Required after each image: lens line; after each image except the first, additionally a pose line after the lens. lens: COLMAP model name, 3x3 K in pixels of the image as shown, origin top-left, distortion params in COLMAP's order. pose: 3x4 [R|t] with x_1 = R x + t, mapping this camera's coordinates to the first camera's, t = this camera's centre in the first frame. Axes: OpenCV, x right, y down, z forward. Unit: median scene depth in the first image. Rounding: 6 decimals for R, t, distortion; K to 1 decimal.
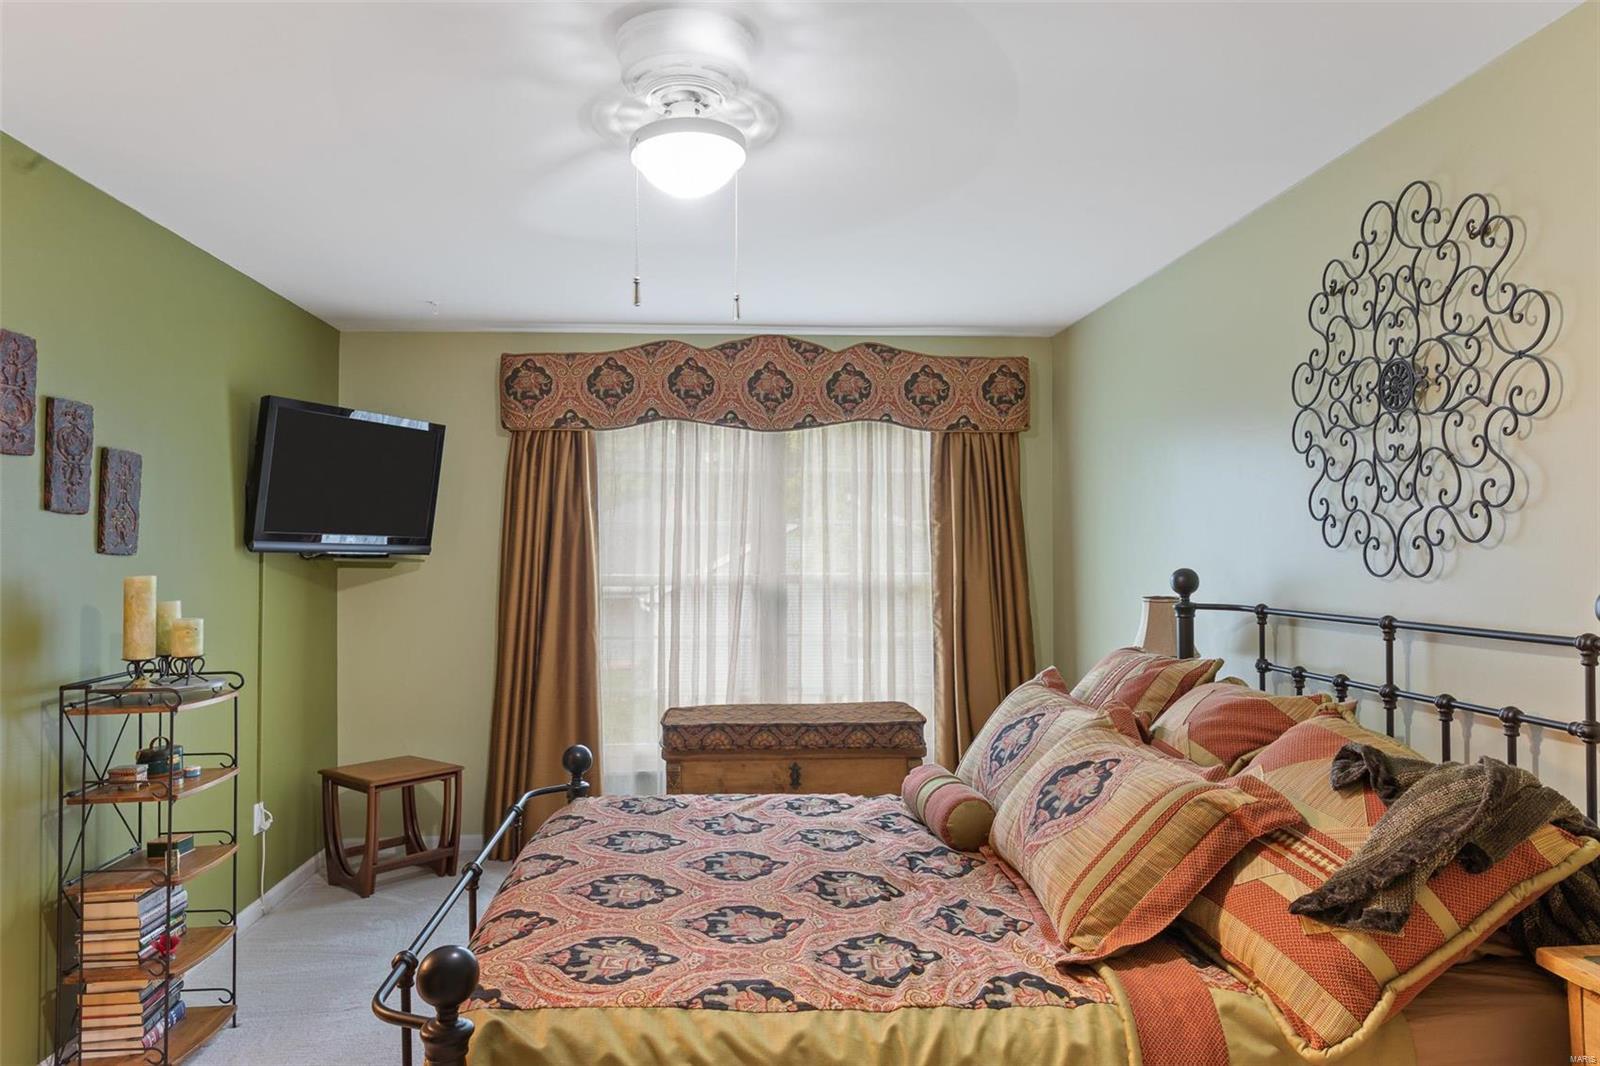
lens RADIAL K [[1062.3, 0, 798.5], [0, 1062.3, 528.2], [0, 0, 1]] dist [0.002898, 0.003757]
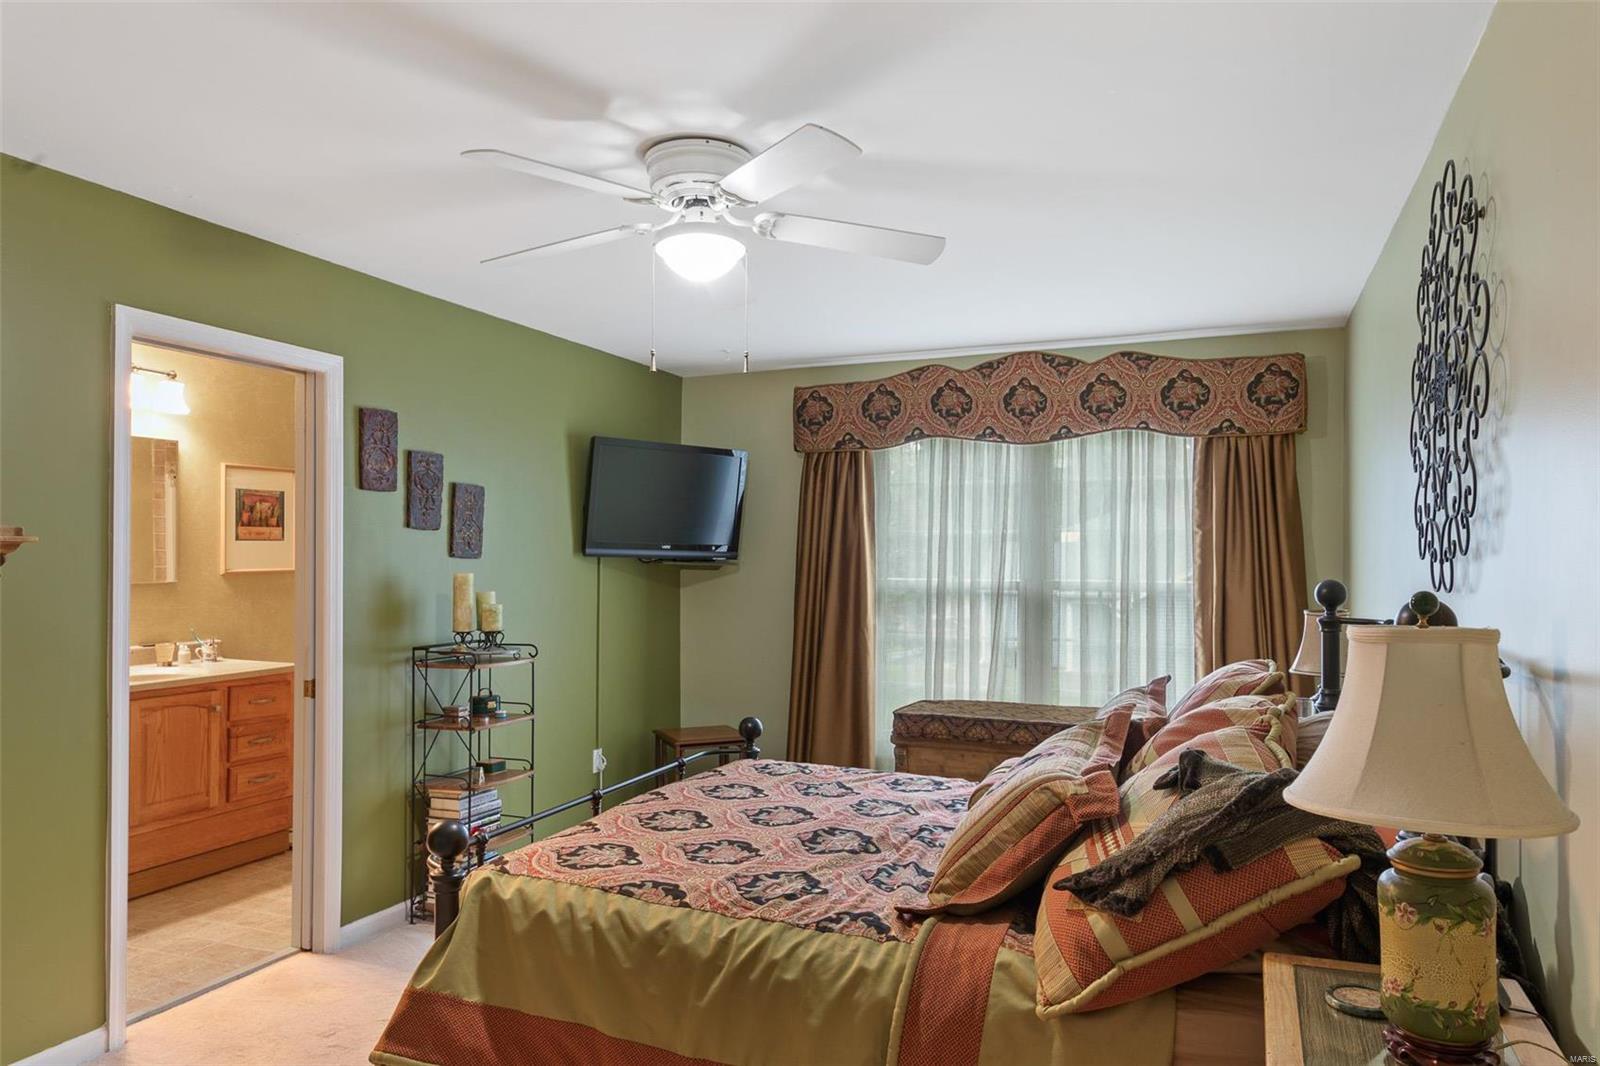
lens RADIAL K [[1062.3, 0, 803.0], [0, 1062.3, 548.9], [0, 0, 1]] dist [0.002898, 0.003757]
pose [[0.891646, 0.002488, -0.452726, 0.402451], [0.004089, 0.999900, 0.013548, -0.004668], [0.452715, -0.013931, 0.891547, -0.056508]]
